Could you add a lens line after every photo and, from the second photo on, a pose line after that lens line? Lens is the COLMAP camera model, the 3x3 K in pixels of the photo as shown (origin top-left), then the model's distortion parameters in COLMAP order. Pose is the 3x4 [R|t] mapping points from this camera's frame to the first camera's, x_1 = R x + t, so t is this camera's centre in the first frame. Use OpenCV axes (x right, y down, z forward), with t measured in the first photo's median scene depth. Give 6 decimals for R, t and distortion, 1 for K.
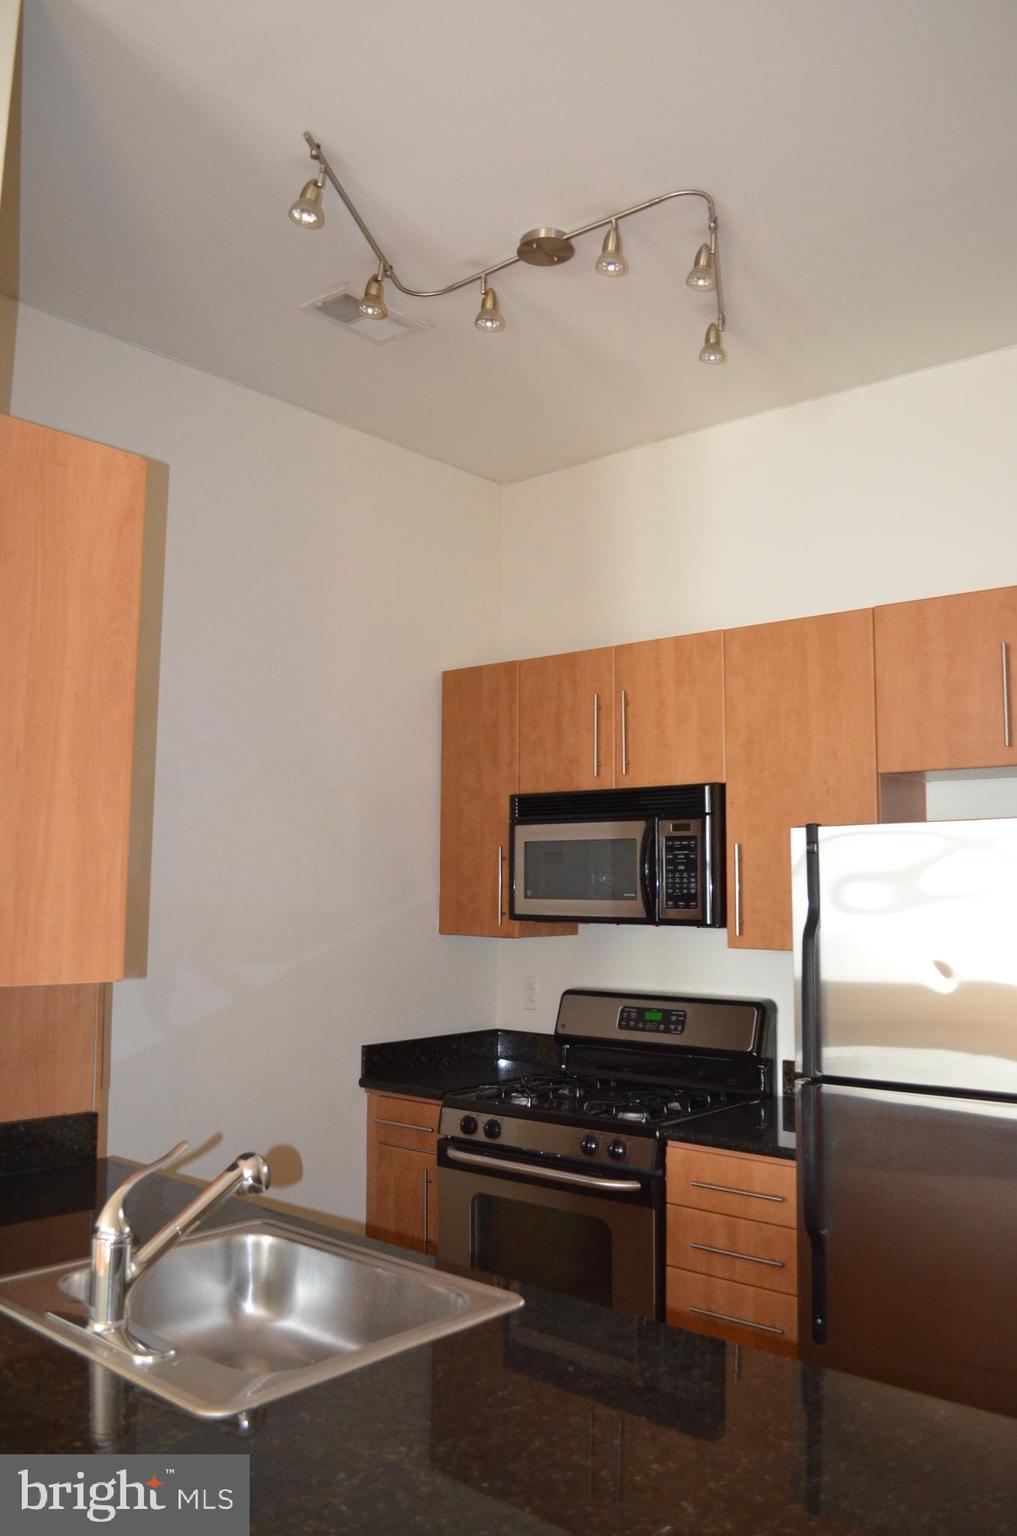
lens RADIAL K [[1210.5, 0, 503.5], [0, 1210.5, 768.5], [0, 0, 1]] dist [-0.093169, 0.030252]
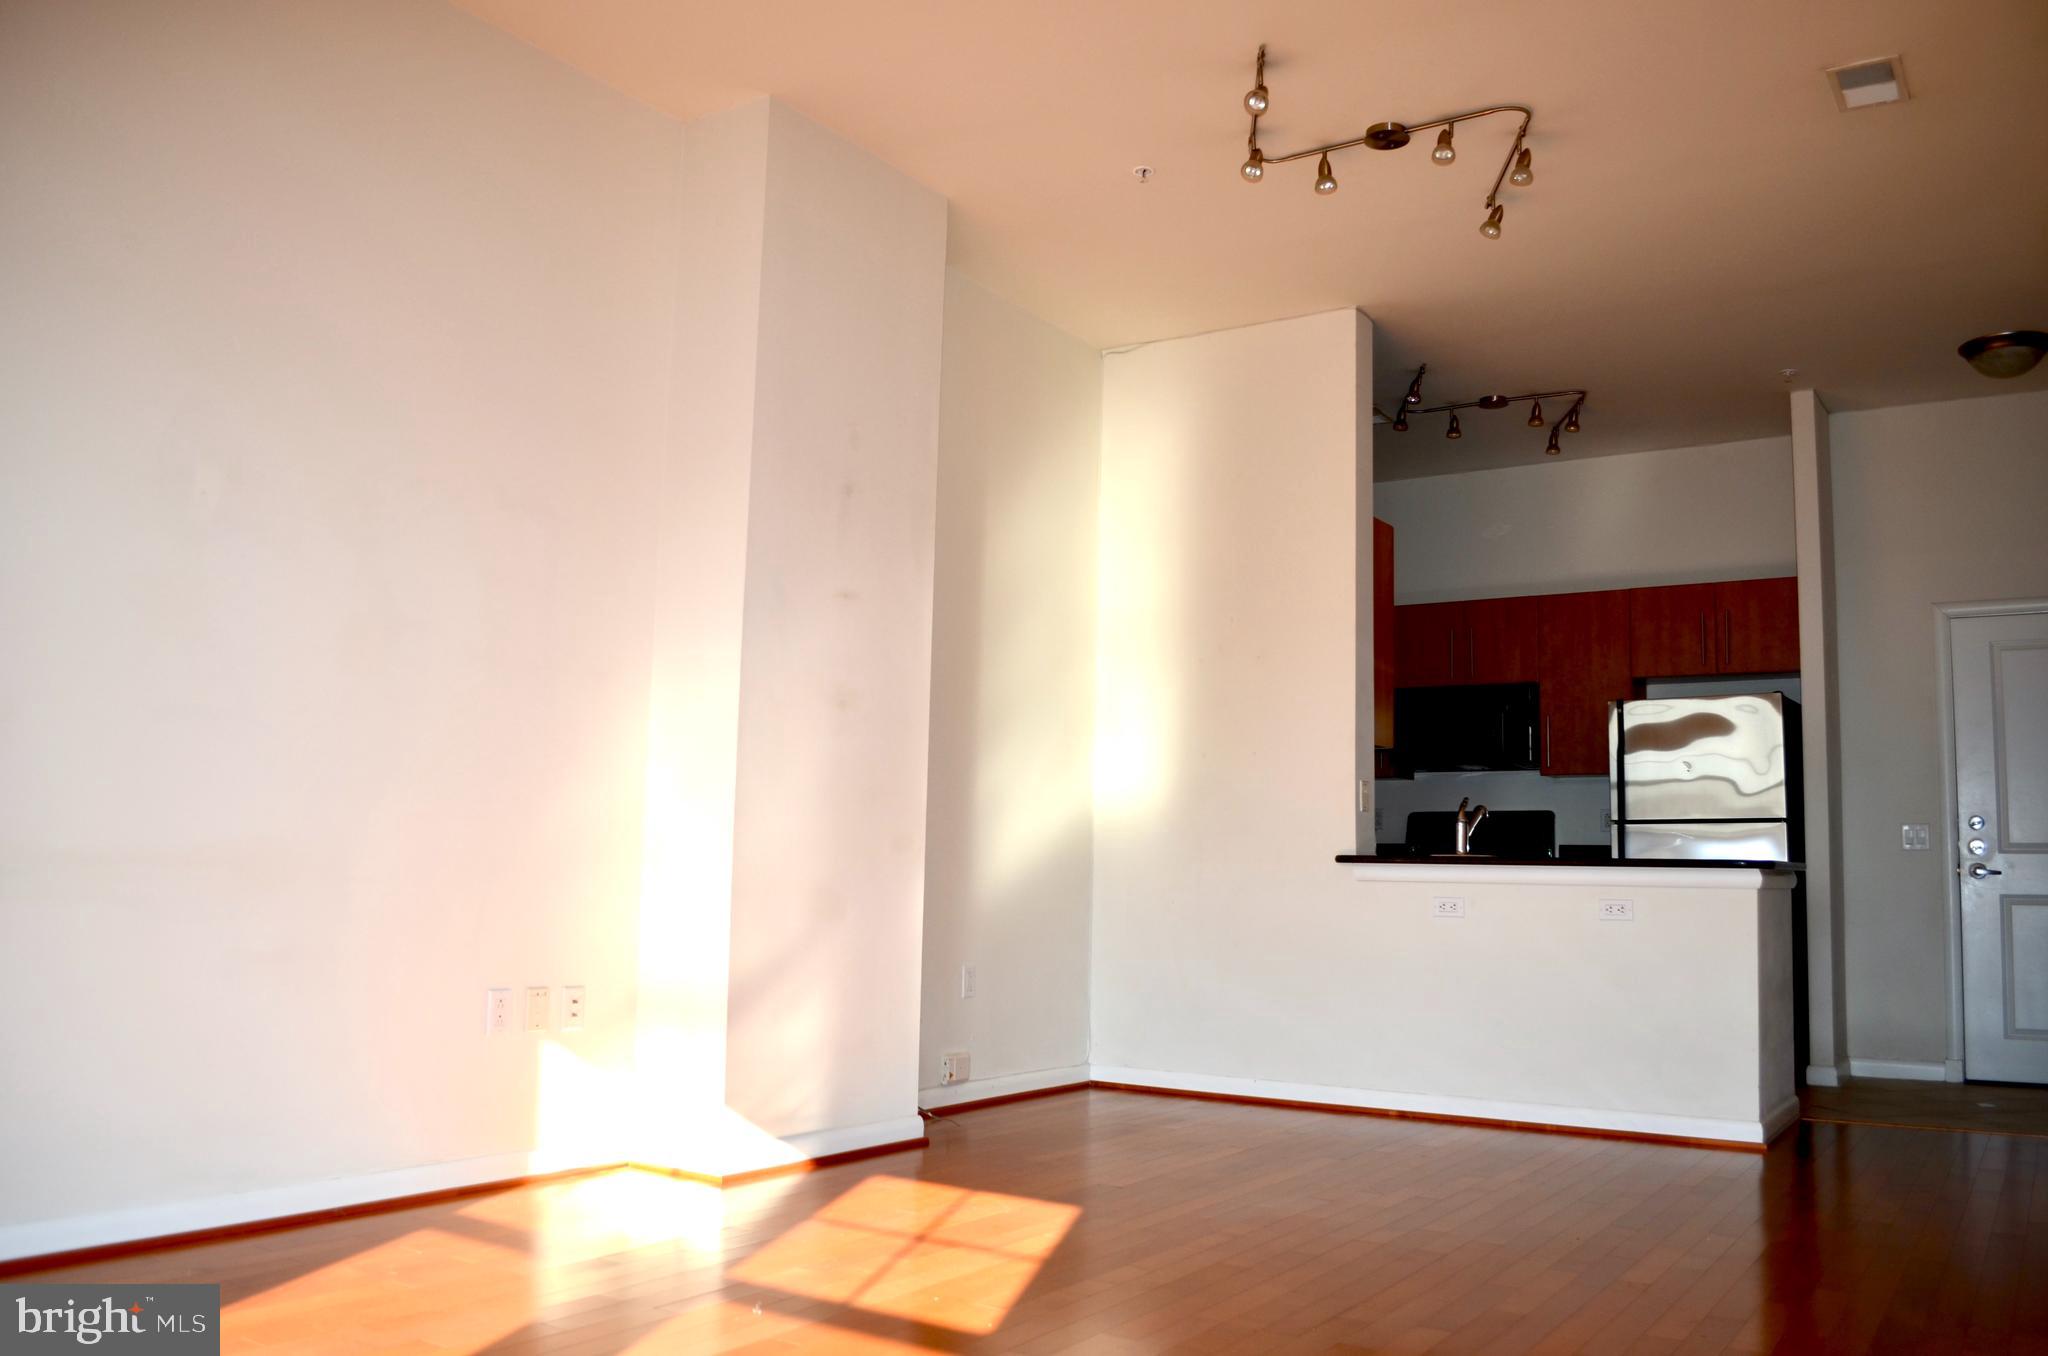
lens RADIAL K [[1614.0, 0, 1032.6], [0, 1614.0, 682.7], [0, 0, 1]] dist [-0.093169, 0.030252]
pose [[0.991229, 0.028985, 0.128934, -0.925587], [-0.027660, 0.999545, -0.012051, 0.066034], [-0.129225, 0.008379, 0.991580, -1.331628]]
